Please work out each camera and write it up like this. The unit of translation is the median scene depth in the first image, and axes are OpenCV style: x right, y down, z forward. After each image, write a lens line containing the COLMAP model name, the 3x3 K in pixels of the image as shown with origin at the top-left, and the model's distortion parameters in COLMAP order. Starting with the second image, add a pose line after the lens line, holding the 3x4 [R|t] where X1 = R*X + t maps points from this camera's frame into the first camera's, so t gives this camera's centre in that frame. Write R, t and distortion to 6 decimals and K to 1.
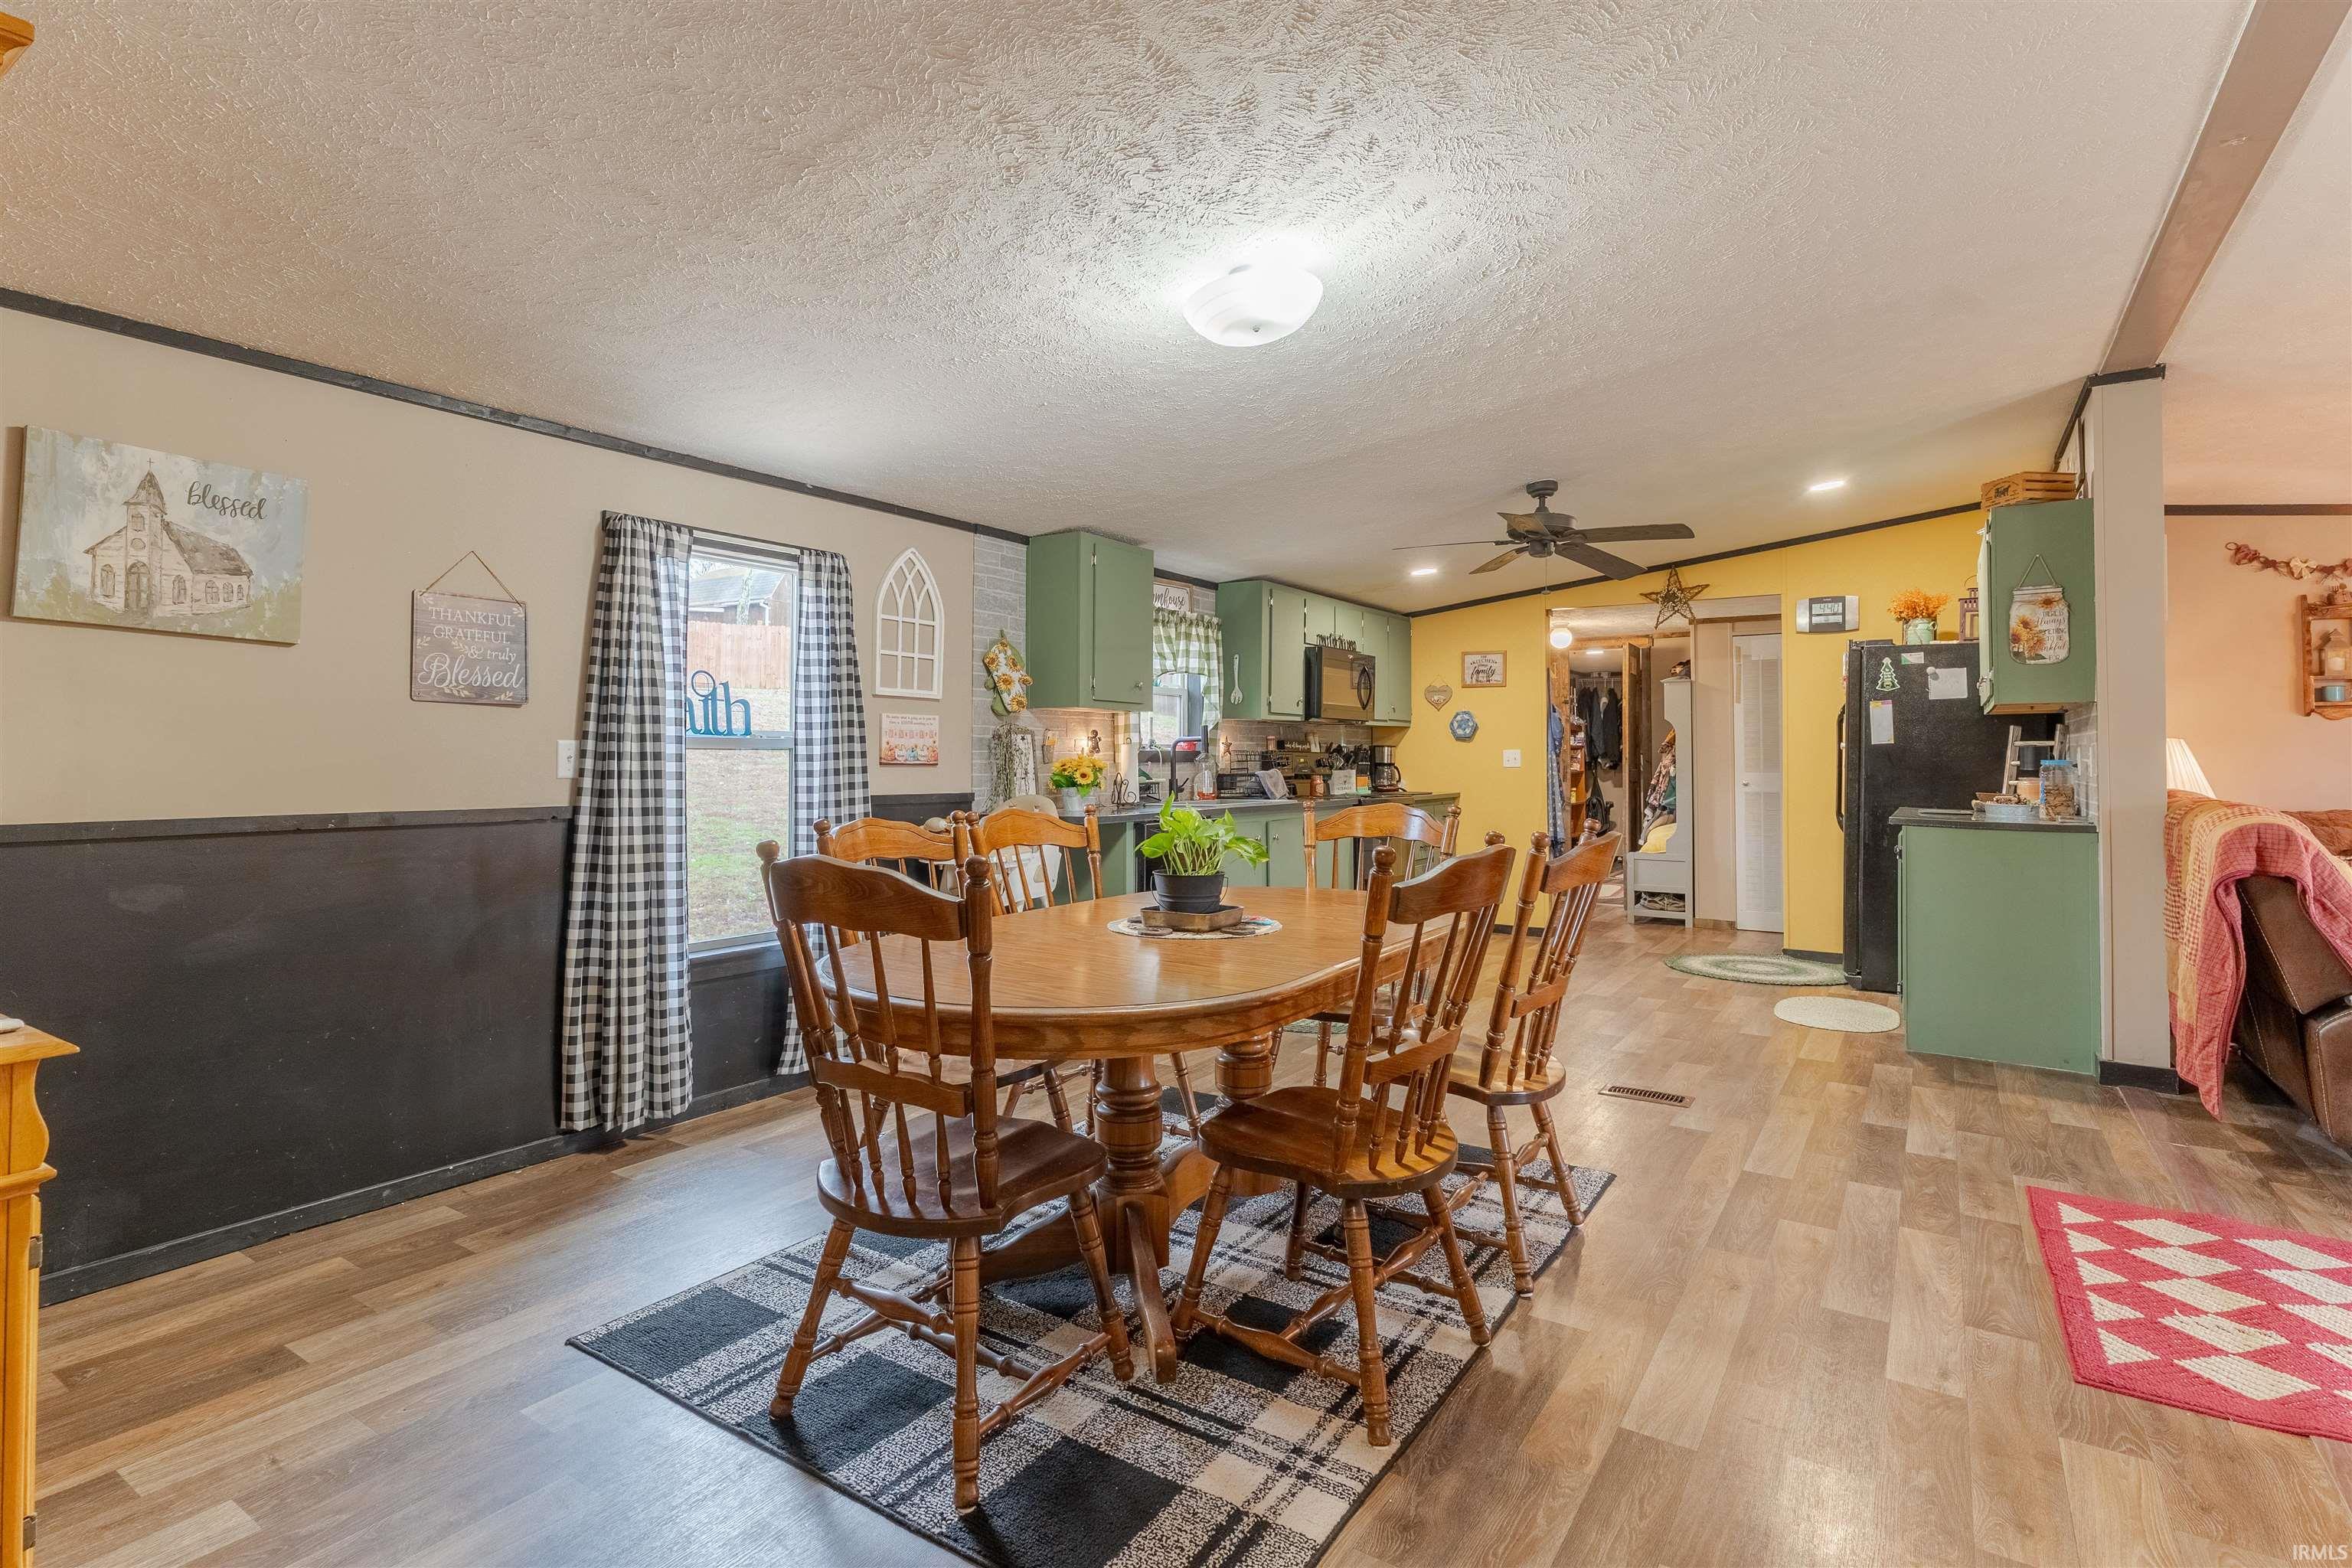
lens RADIAL K [[1141.6, 0, 1178.9], [0, 1141.6, 761.8], [0, 0, 1]] dist [0.002612, 0.001872]
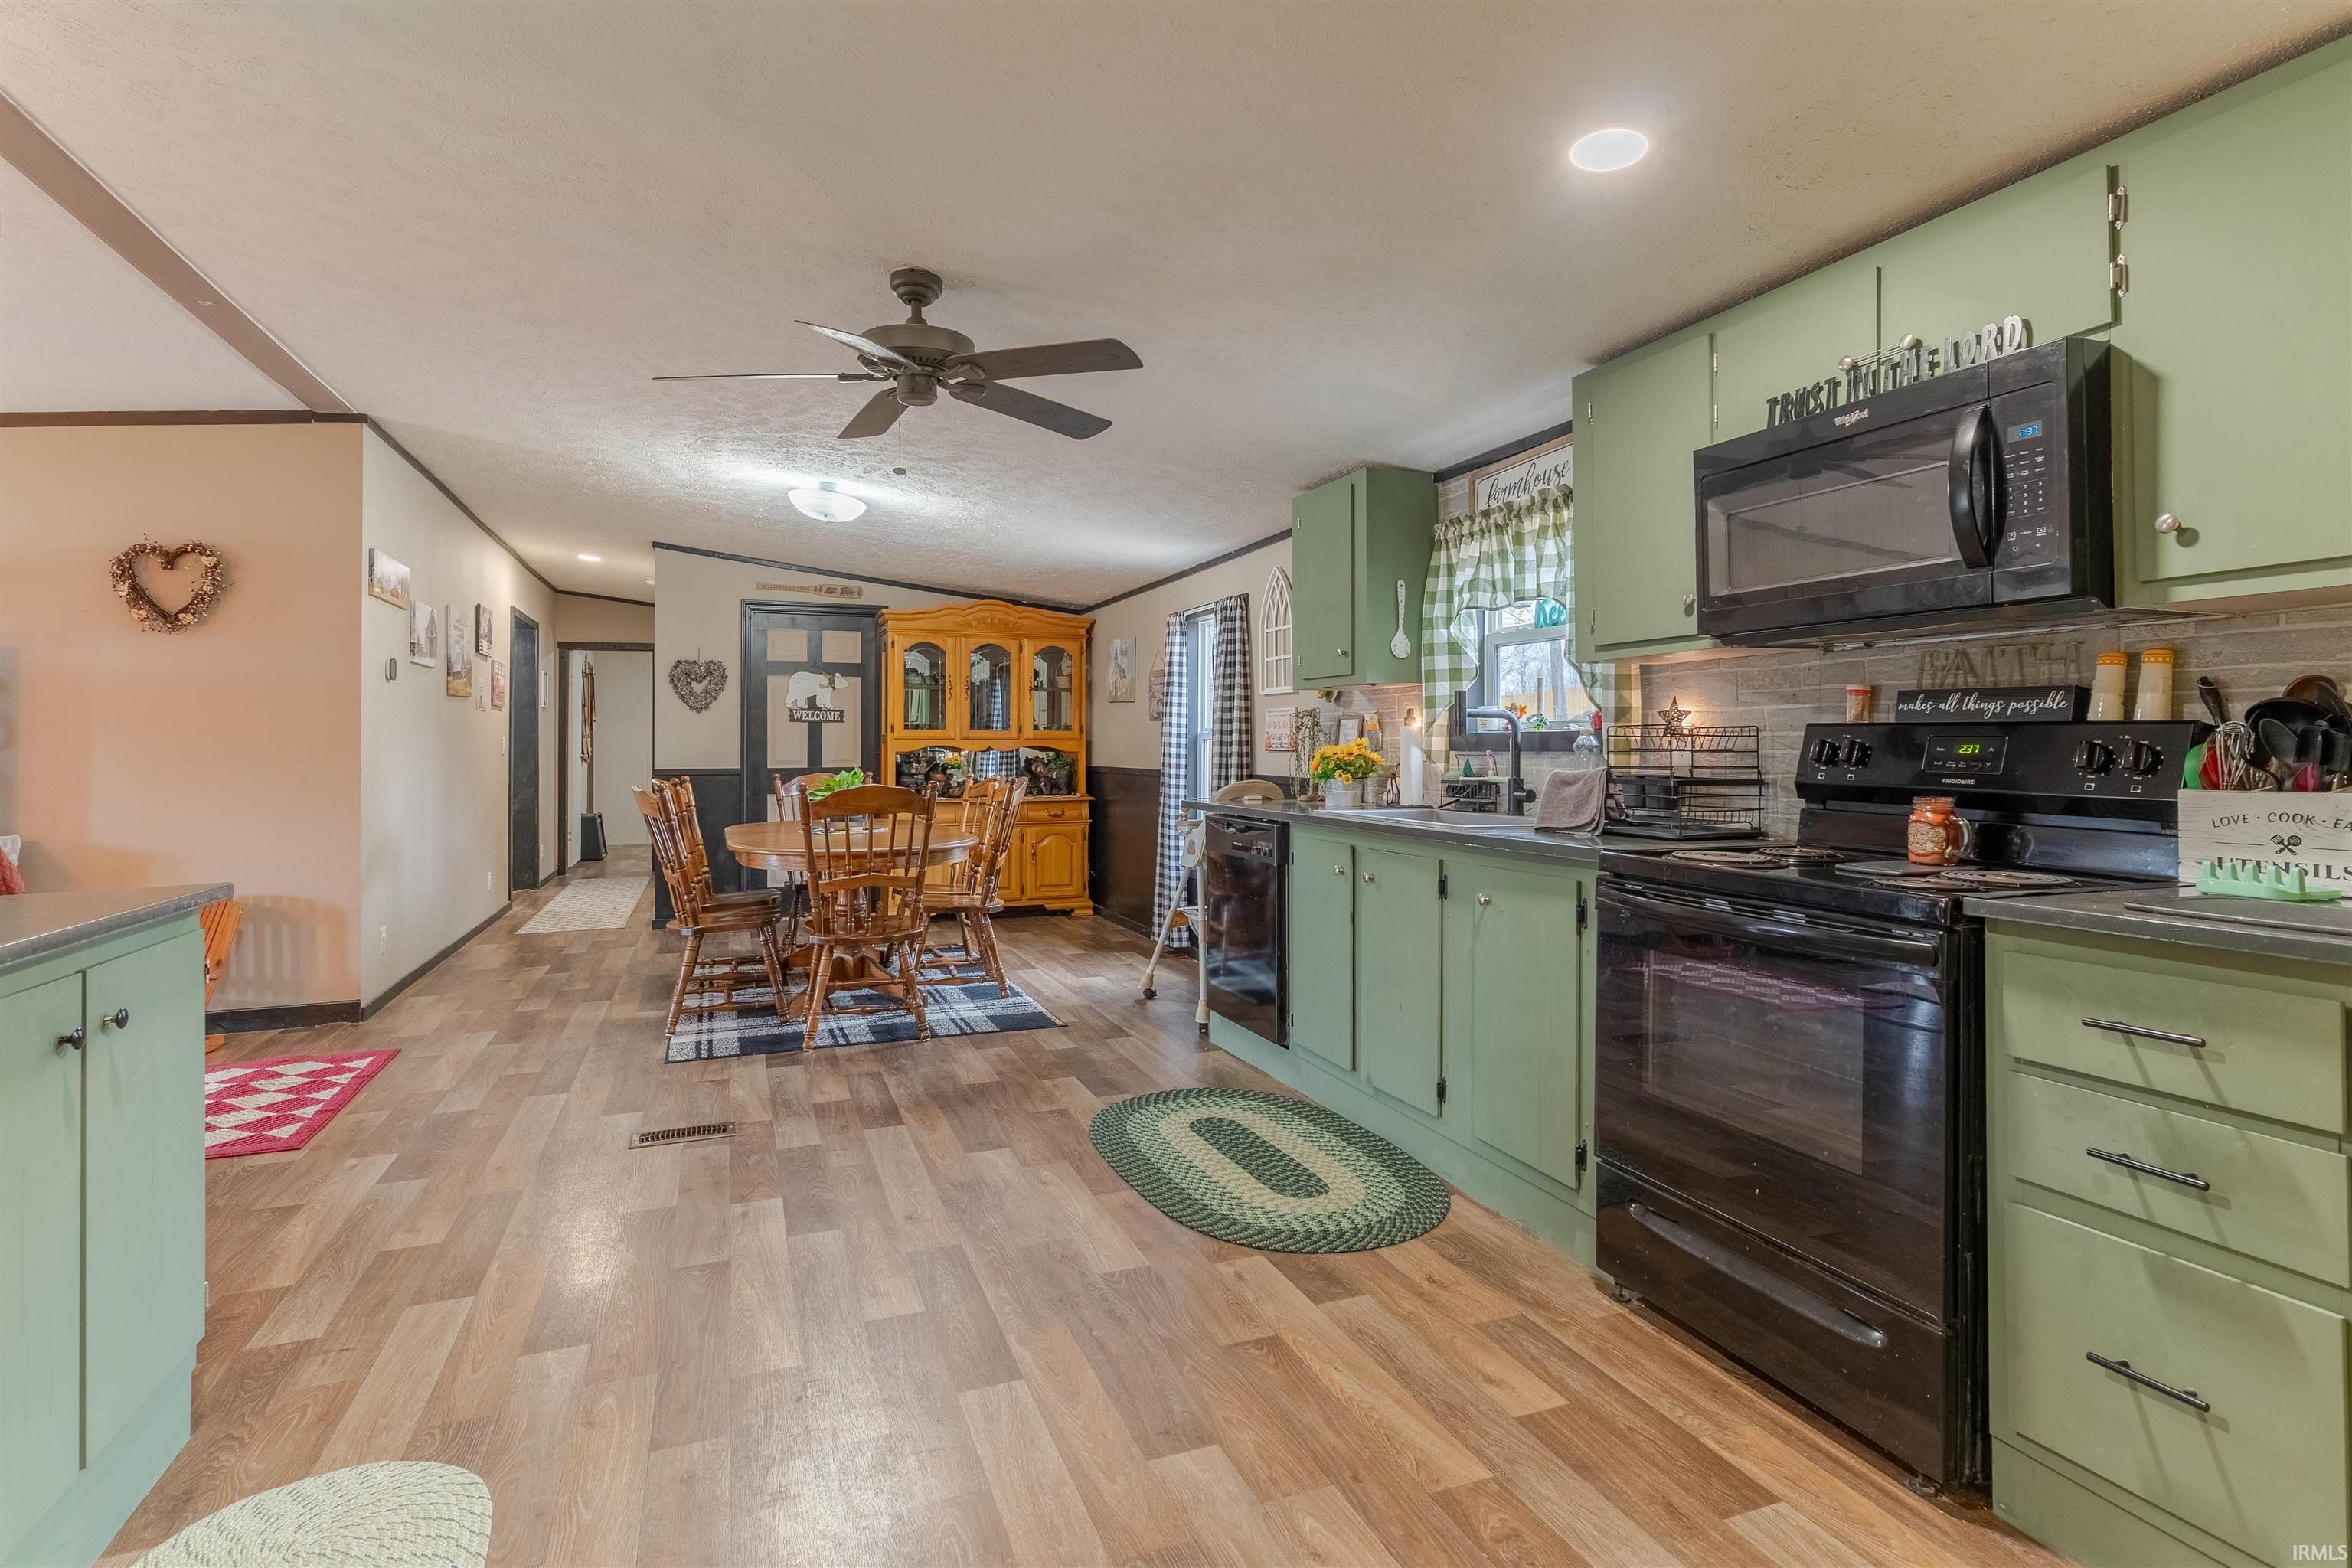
lens RADIAL K [[1141.6, 0, 1166.7], [0, 1141.6, 763.4], [0, 0, 1]] dist [0.002612, 0.001872]
pose [[-0.572587, 0.012452, -0.819750, 0.819348], [-0.002151, 0.999858, 0.016690, -0.003891], [0.819841, 0.011320, -0.572479, 1.638754]]
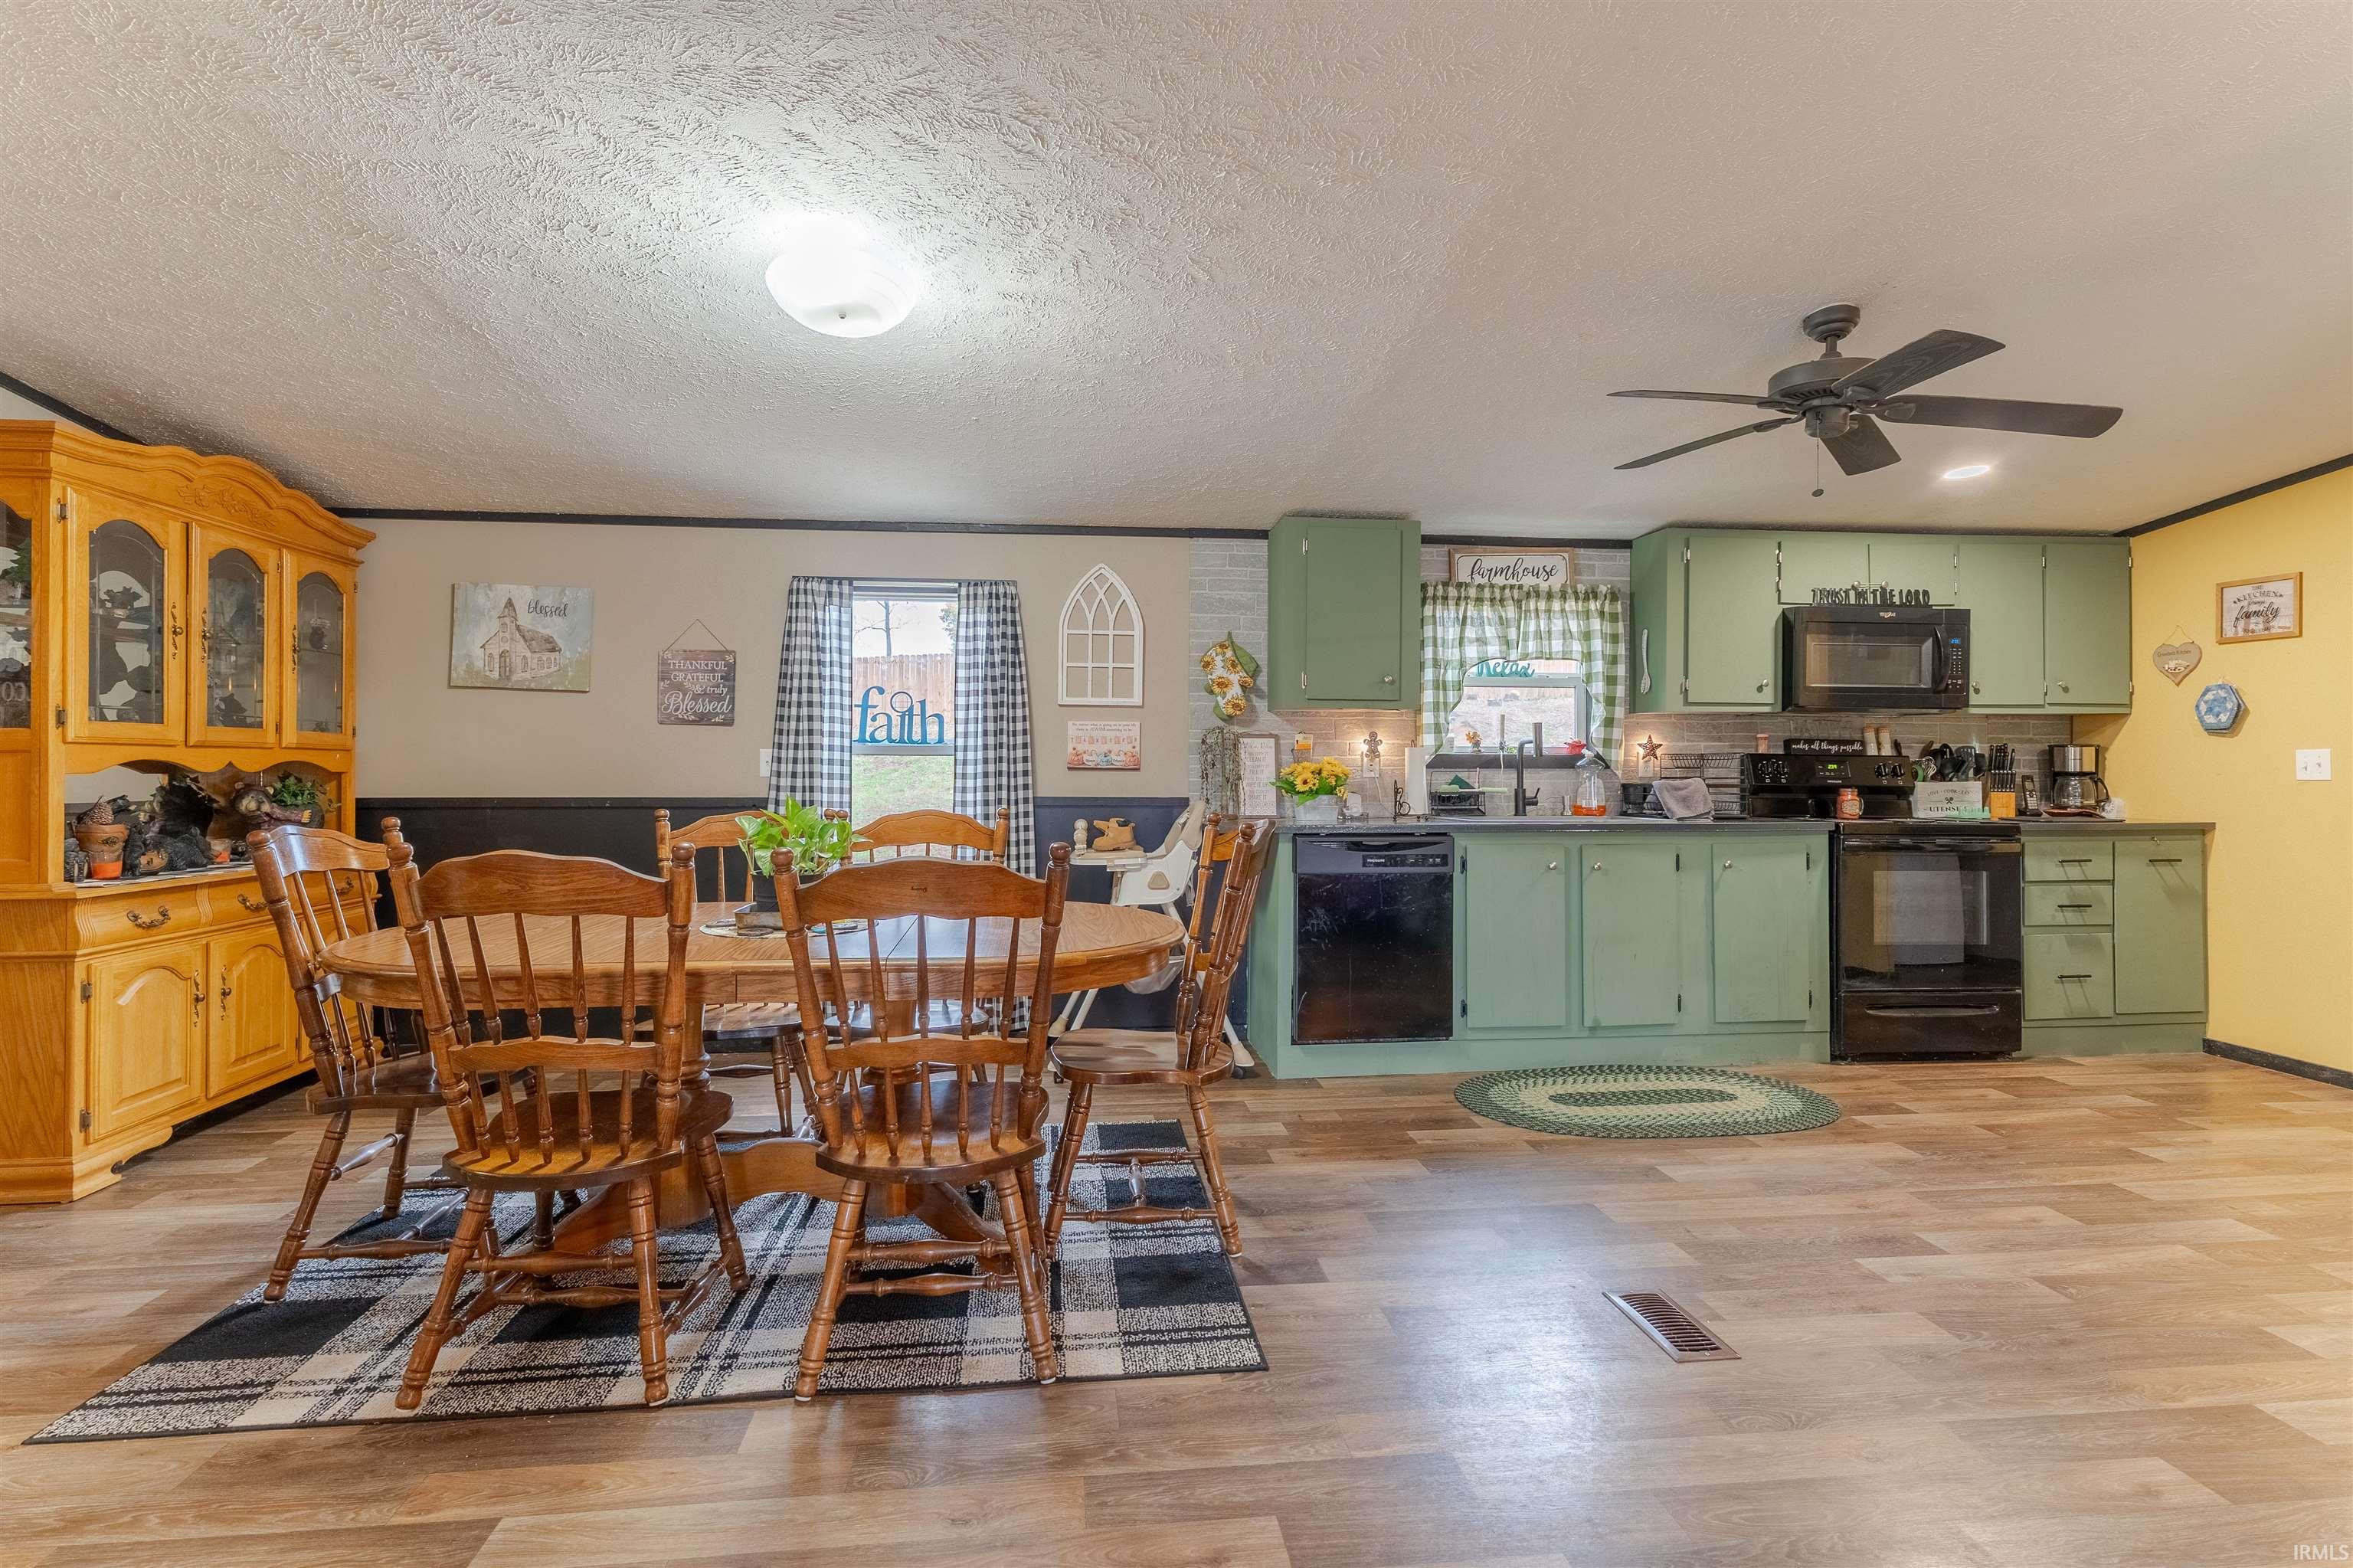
lens RADIAL K [[1142.1, 0, 1168.7], [0, 1142.1, 775.1], [0, 0, 1]] dist [0.002612, 0.001872]
pose [[0.645369, 0.007177, -0.763837, 0.628632], [-0.003912, 0.999974, 0.006090, 0.001485], [0.763861, -0.000942, 0.645380, 0.374150]]
